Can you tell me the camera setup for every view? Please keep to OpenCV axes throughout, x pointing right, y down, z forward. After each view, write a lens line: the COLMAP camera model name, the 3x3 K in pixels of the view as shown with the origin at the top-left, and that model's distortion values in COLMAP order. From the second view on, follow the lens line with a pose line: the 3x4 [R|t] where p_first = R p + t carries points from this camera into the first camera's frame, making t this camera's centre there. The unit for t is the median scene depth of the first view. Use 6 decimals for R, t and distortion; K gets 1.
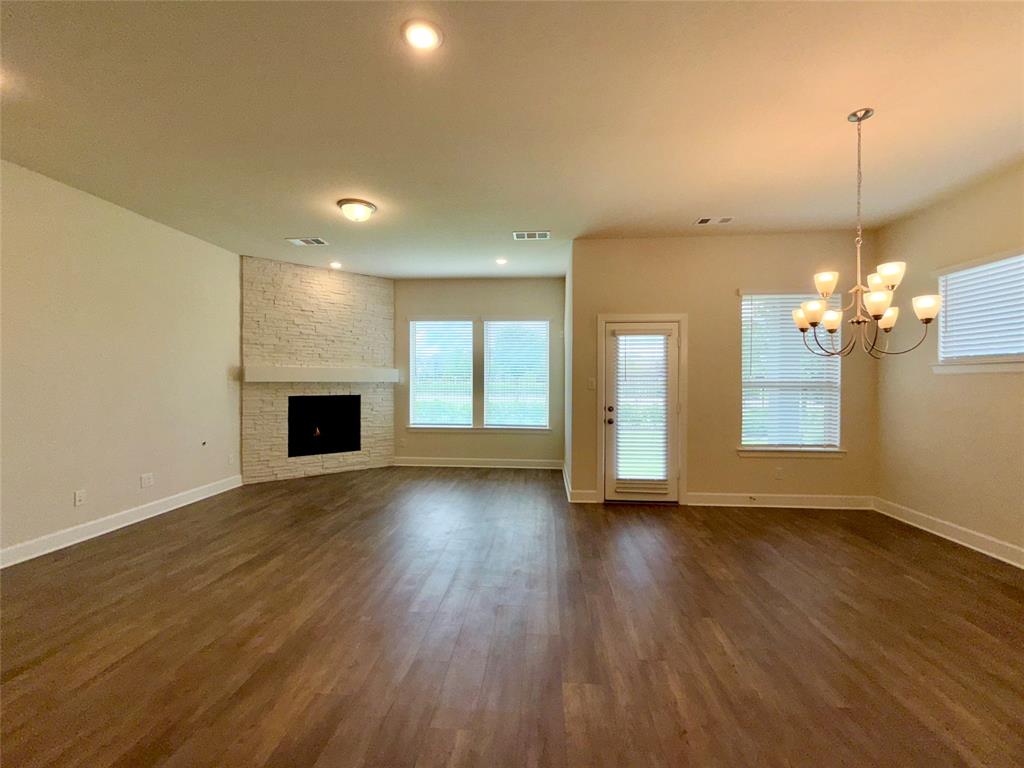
lens RADIAL K [[438.1, 0, 511.7], [0, 438.1, 384.1], [0, 0, 1]] dist [-0.001582, -0.000304]
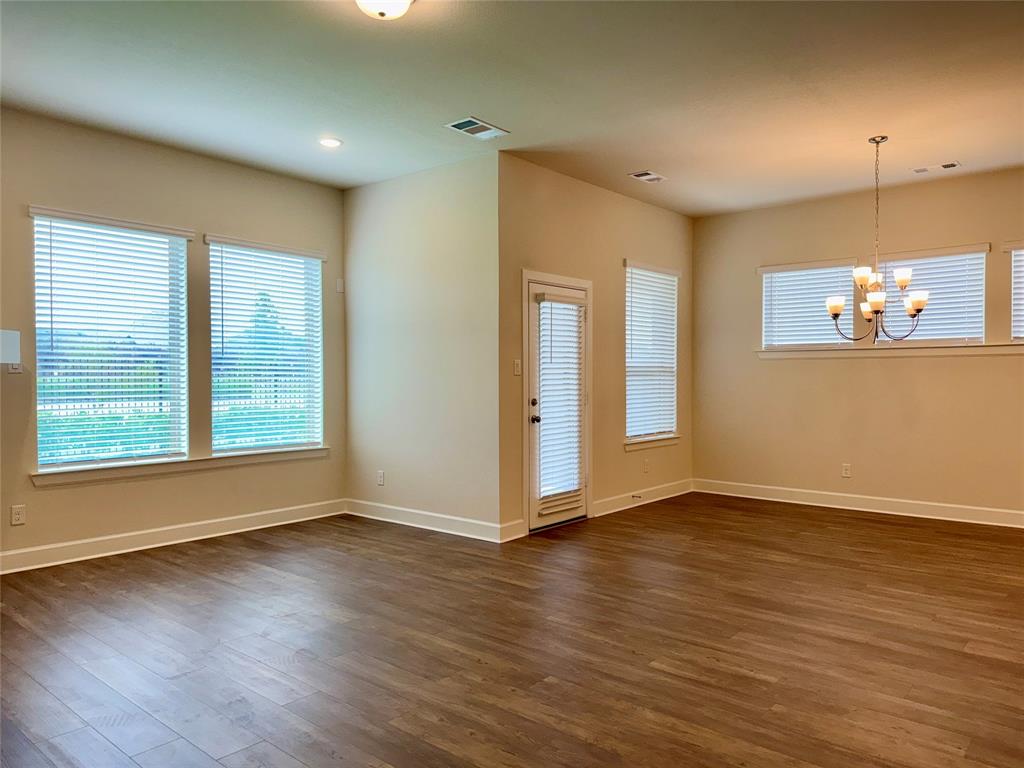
lens RADIAL K [[721.8, 0, 499.7], [0, 721.8, 389.1], [0, 0, 1]] dist [0.053365, -0.026705]
pose [[0.590033, -0.018877, 0.807159, -0.656042], [0.007842, 0.999813, 0.017649, 0.011592], [-0.807341, -0.004084, 0.590071, 0.296591]]
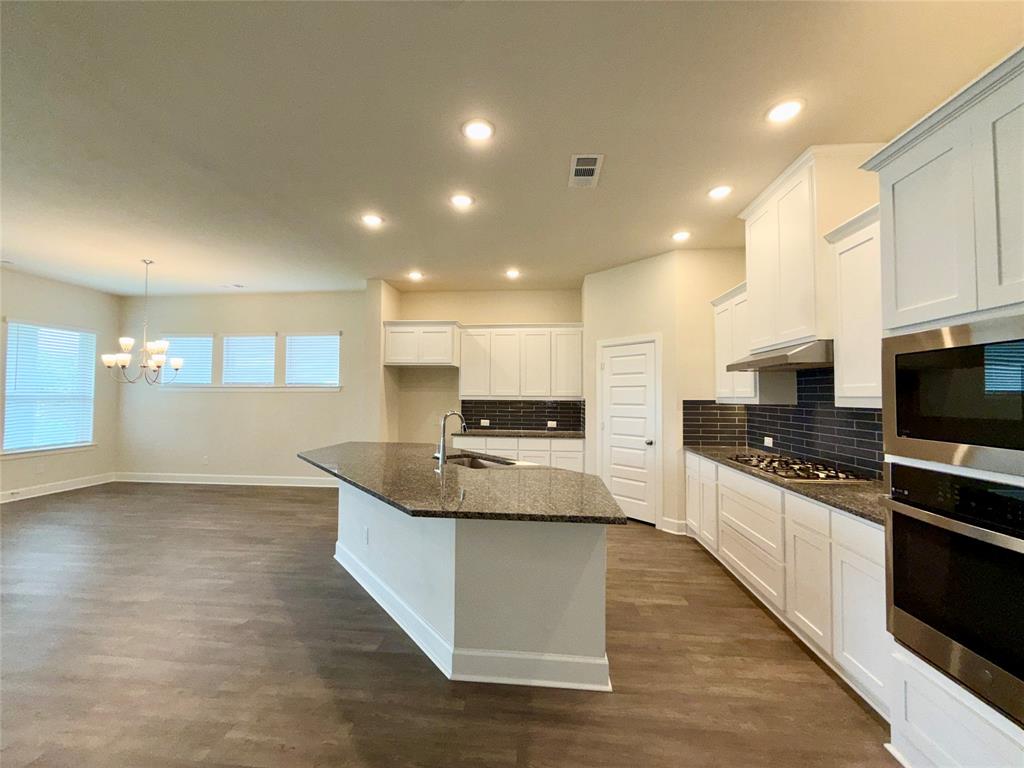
lens RADIAL K [[411.6, 0, 511.2], [0, 411.6, 383.8], [0, 0, 1]] dist [-0.002443, 0.001231]
pose [[0.008797, 0.028786, 0.999547, -0.469530], [-0.001224, 0.999585, -0.028776, -0.006377], [-0.999961, -0.000970, 0.008828, -0.300374]]
